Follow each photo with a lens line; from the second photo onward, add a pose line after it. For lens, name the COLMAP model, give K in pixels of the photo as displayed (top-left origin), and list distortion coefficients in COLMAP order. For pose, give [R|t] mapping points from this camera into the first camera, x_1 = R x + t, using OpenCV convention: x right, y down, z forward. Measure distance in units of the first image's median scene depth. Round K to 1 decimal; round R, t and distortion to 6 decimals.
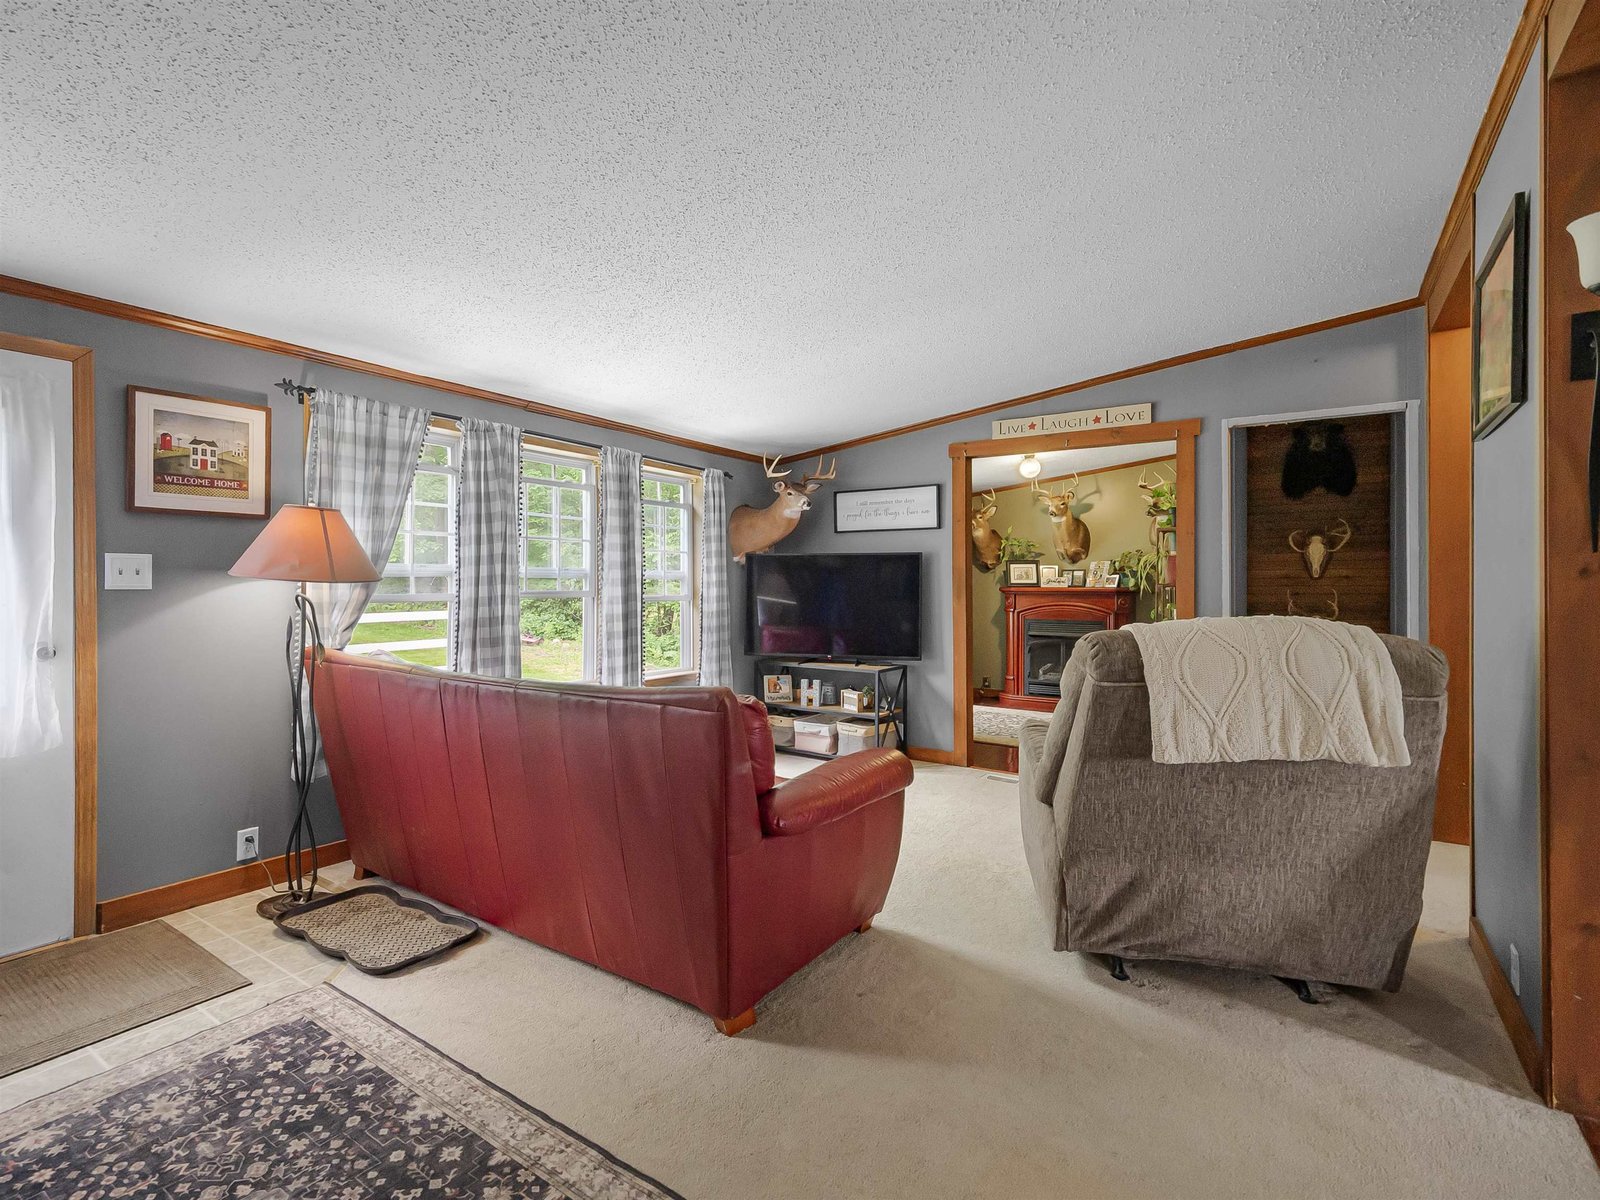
lens RADIAL K [[775.4, 0, 796.2], [0, 775.4, 587.4], [0, 0, 1]] dist [0.001278, 0.001075]
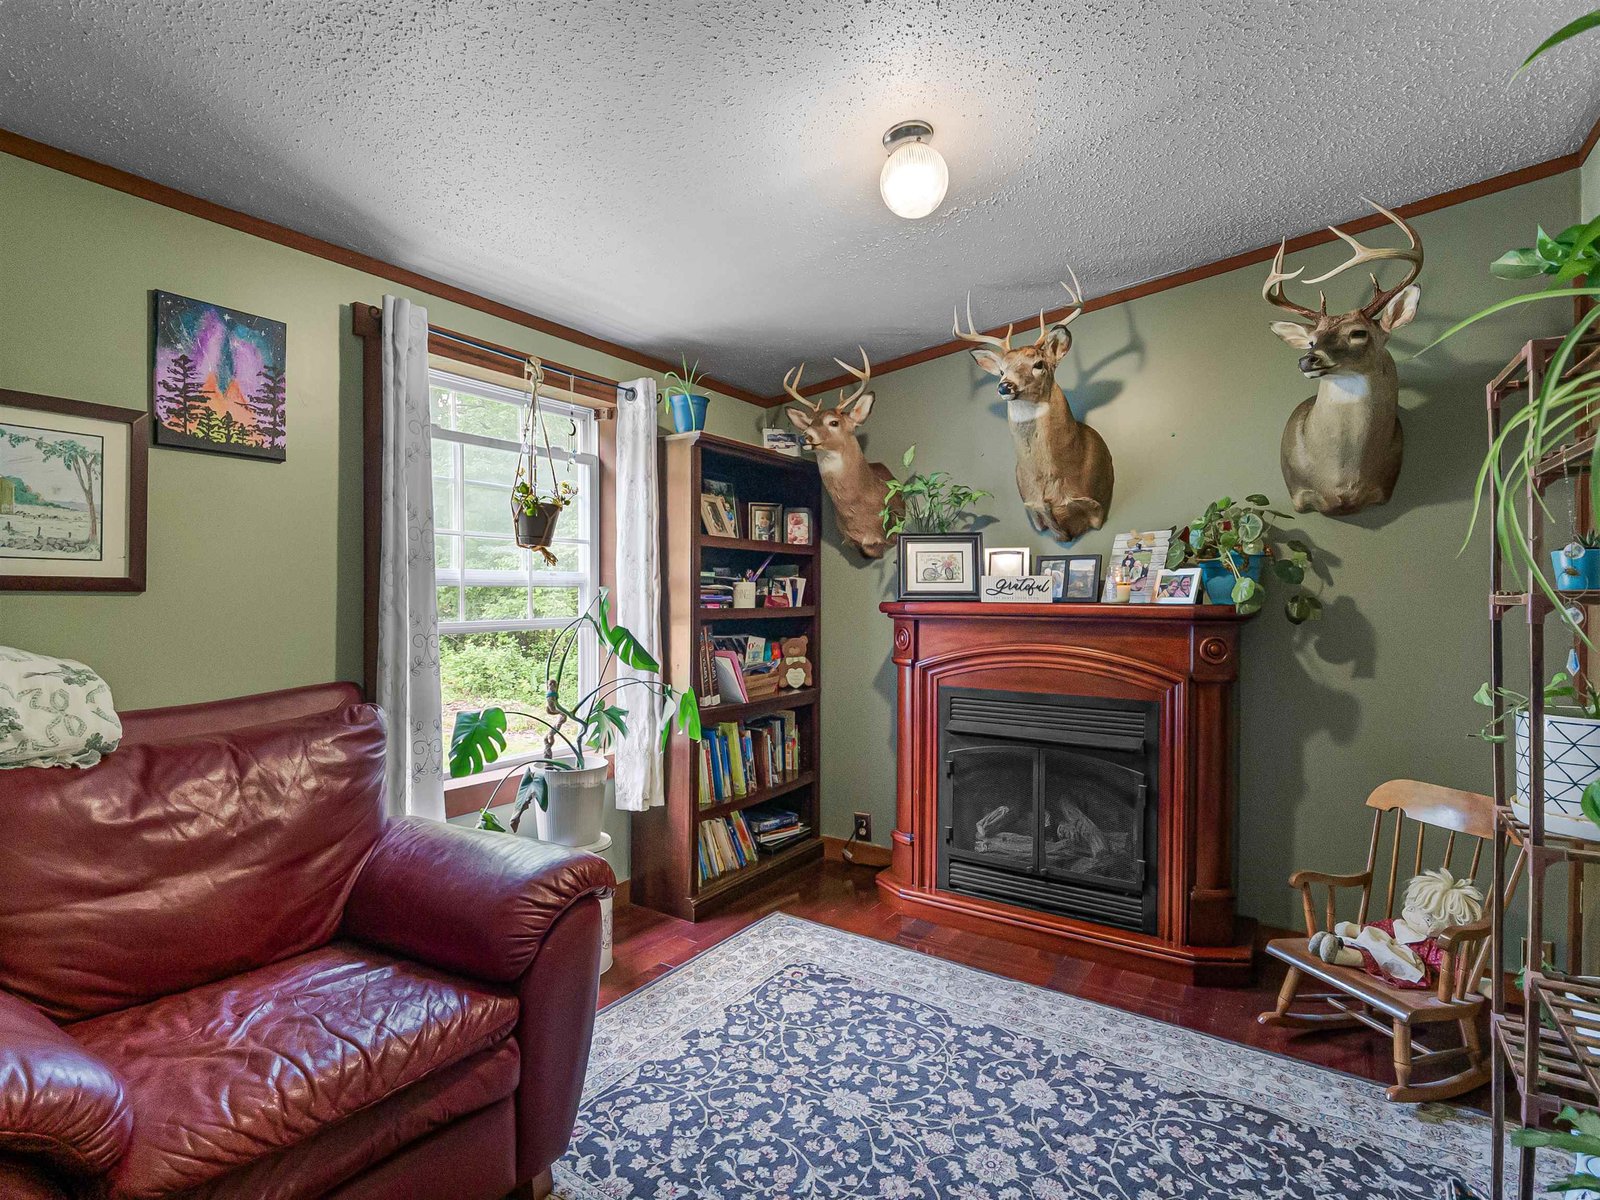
lens RADIAL K [[775.4, 0, 809.0], [0, 775.4, 602.8], [0, 0, 1]] dist [0.001278, 0.001075]
pose [[0.999829, 0.001150, 0.018438, 0.223440], [-0.001273, 0.999977, 0.006652, -0.002448], [-0.018430, -0.006675, 0.999808, 0.623039]]
